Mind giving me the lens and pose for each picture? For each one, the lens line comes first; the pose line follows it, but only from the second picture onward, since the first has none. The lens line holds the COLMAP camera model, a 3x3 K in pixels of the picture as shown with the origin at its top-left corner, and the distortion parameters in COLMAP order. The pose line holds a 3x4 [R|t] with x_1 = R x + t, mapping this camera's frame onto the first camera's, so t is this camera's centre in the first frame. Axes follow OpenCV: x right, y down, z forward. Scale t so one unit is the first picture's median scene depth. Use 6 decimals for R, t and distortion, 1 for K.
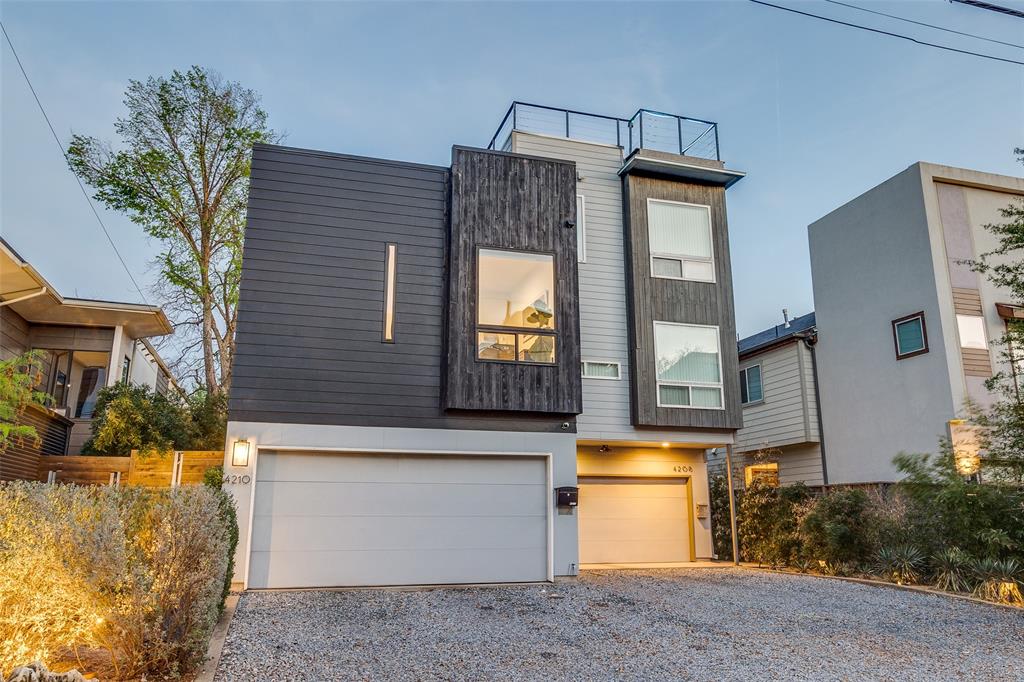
lens RADIAL K [[786.3, 0, 512.0], [0, 786.3, 341.0], [0, 0, 1]] dist [-0.000096, 0.001563]
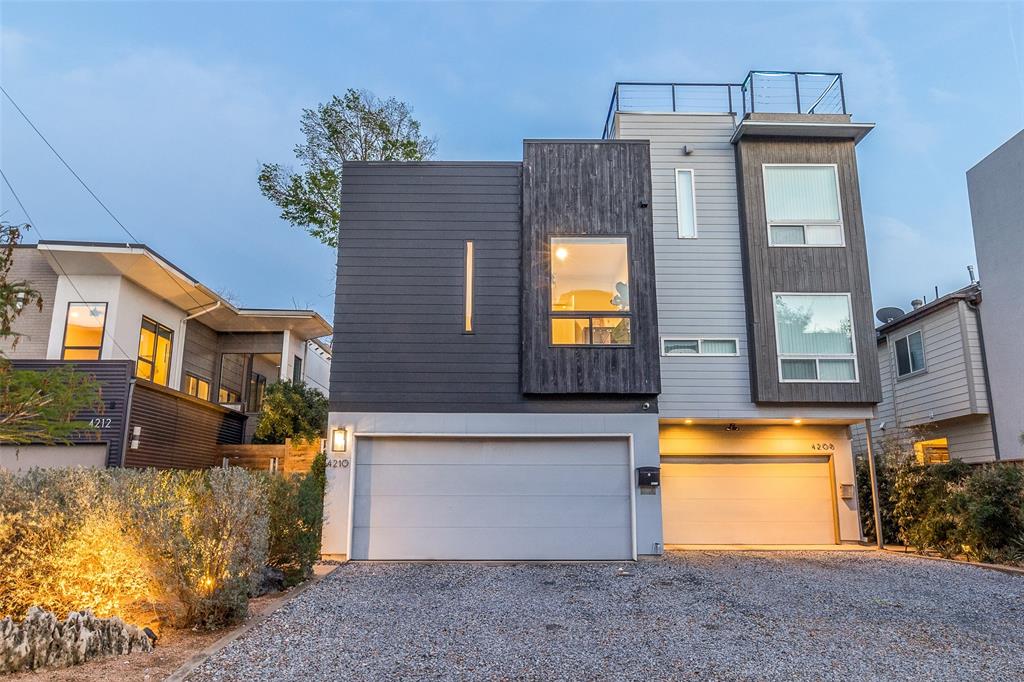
lens RADIAL K [[786.3, 0, 512.0], [0, 786.3, 341.0], [0, 0, 1]] dist [-0.000096, 0.001563]
pose [[0.958700, -0.054519, -0.279147, 0.151912], [0.061061, 0.998024, 0.014788, -0.000382], [0.277789, -0.031222, 0.960135, -0.006358]]
